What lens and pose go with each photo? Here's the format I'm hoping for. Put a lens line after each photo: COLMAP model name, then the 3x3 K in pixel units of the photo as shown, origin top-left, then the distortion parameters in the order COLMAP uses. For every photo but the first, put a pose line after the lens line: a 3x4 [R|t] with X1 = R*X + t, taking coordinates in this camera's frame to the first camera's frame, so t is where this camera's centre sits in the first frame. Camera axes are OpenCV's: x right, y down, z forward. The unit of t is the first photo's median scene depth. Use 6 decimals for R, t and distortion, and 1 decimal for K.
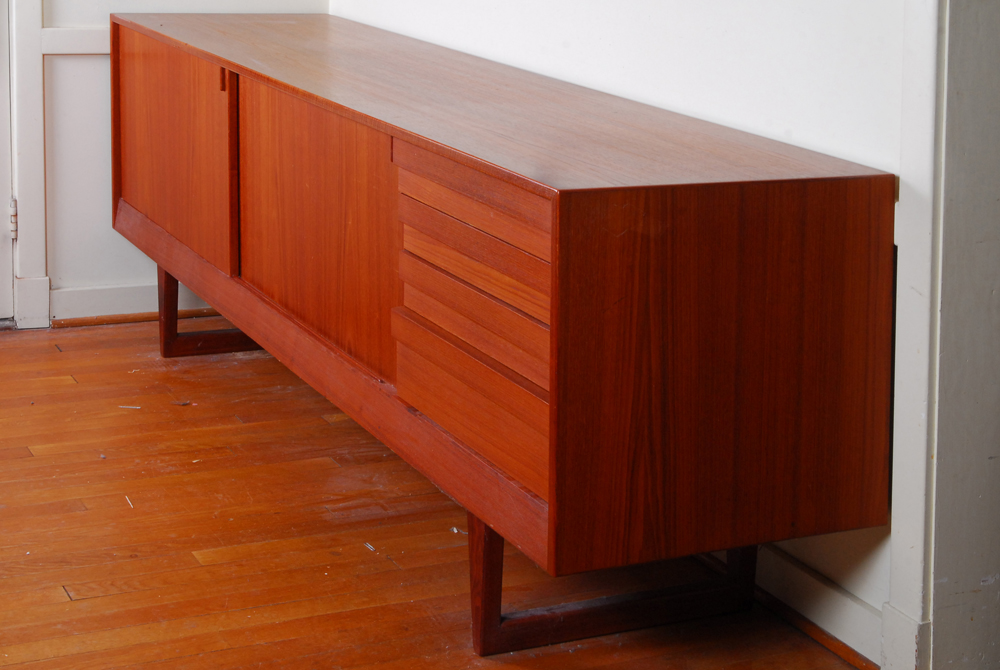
lens RADIAL K [[1637.4, 0, 500.0], [0, 1637.4, 335.0], [0, 0, 1]] dist [0.218677, -0.011791]
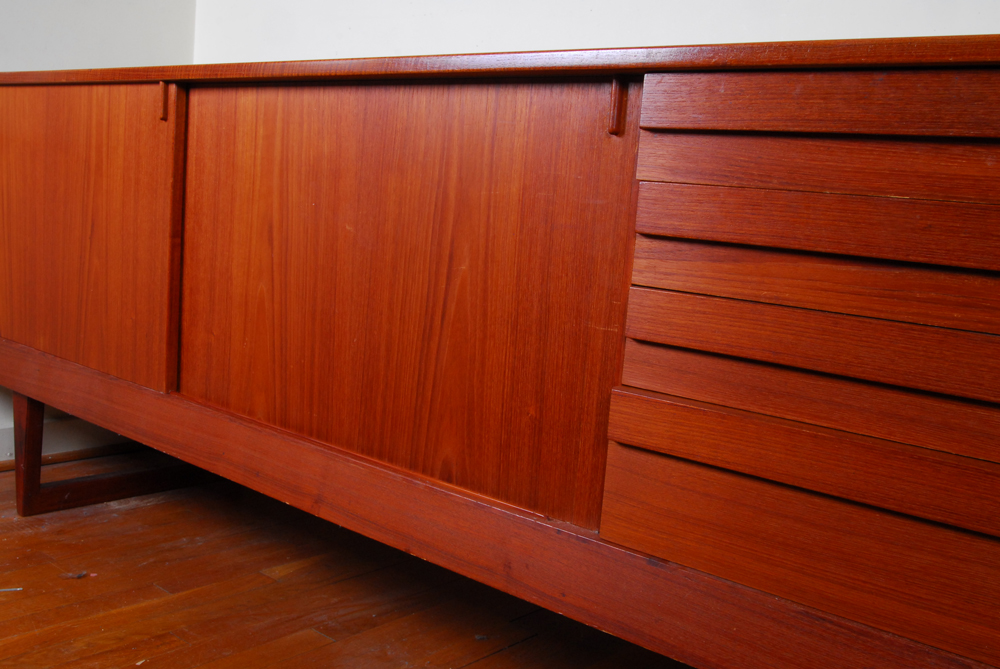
lens RADIAL K [[1092.7, 0, 500.5], [0, 1092.7, 378.2], [0, 0, 1]] dist [-0.006374, 0.019464]
pose [[0.946214, -0.058992, 0.318119, -0.174528], [0.083992, 0.994315, -0.065441, 0.001379], [-0.312450, 0.088640, 0.945790, 0.500377]]
